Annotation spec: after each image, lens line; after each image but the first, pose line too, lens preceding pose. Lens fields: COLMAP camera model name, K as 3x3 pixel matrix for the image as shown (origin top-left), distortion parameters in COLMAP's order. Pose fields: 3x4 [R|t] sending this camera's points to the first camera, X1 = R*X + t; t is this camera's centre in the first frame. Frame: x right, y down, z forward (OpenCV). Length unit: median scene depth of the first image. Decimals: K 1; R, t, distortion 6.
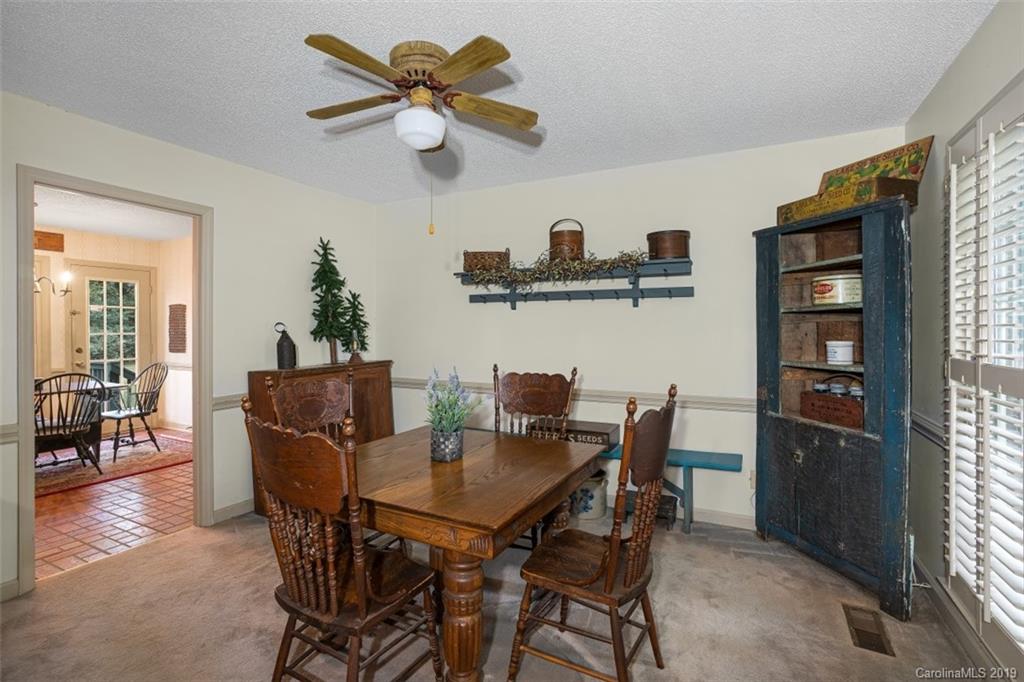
lens RADIAL K [[480.1, 0, 514.1], [0, 480.1, 334.4], [0, 0, 1]] dist [-0.049178, 0.022179]
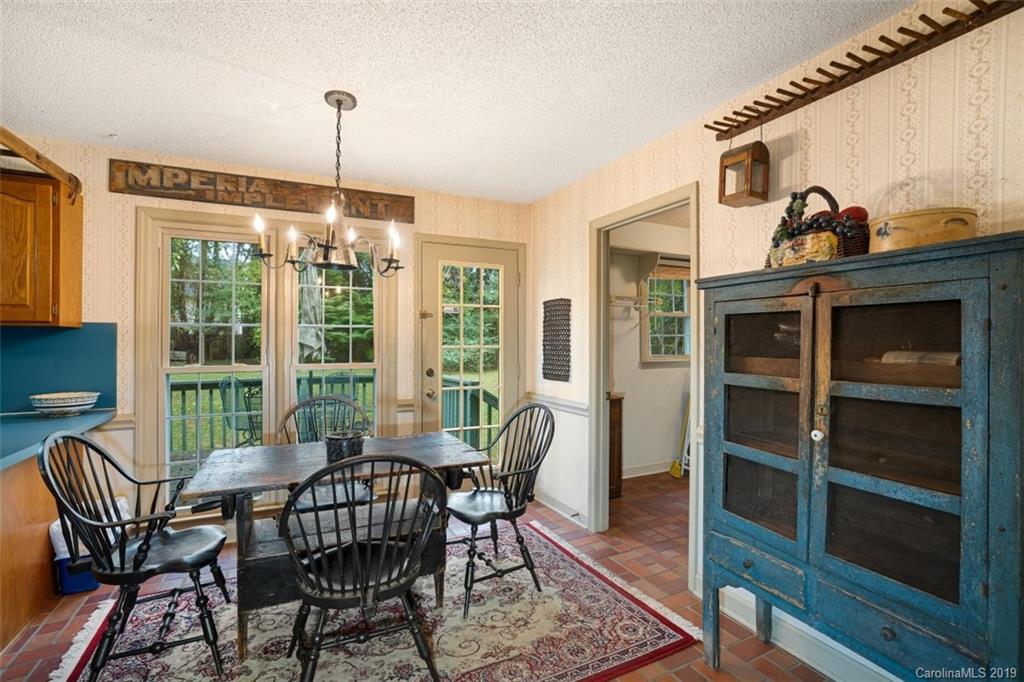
lens RADIAL K [[474.3, 0, 512.0], [0, 474.3, 341.0], [0, 0, 1]] dist [-0.044664, 0.030242]
pose [[0.804602, 0.004769, -0.593795, -0.449467], [-0.008554, 0.999957, -0.003560, -0.008620], [0.593753, 0.007943, 0.804608, 0.539465]]
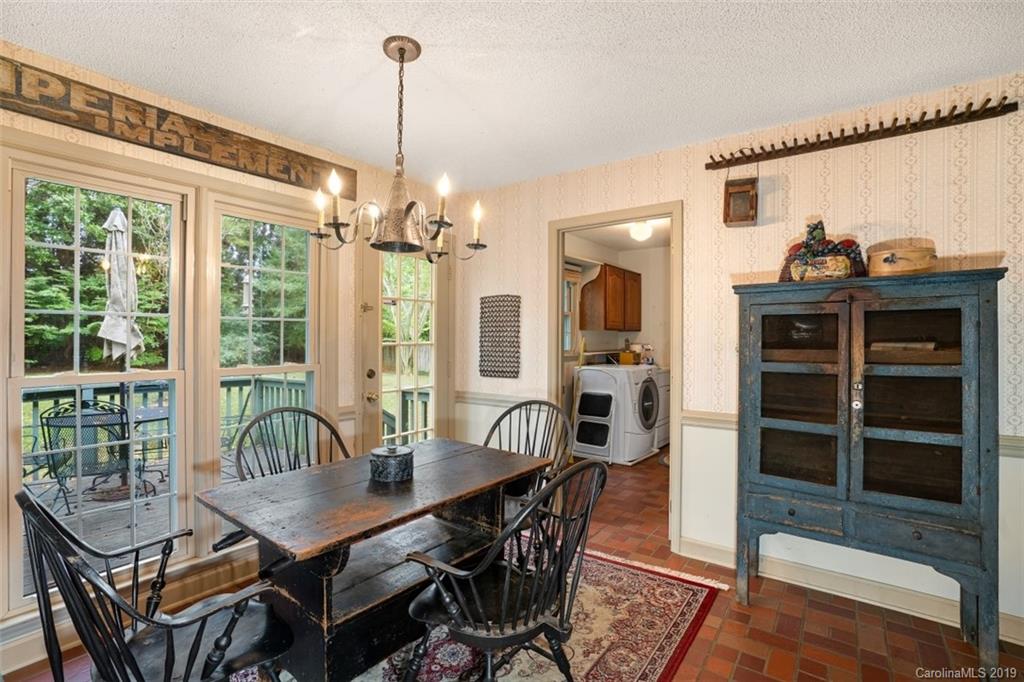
lens RADIAL K [[480.1, 0, 514.1], [0, 480.1, 334.4], [0, 0, 1]] dist [-0.049178, 0.022179]
pose [[0.987602, 0.001781, -0.156968, -0.669443], [-0.004349, 0.999862, -0.016017, -0.005159], [0.156918, 0.016501, 0.987474, 0.455002]]
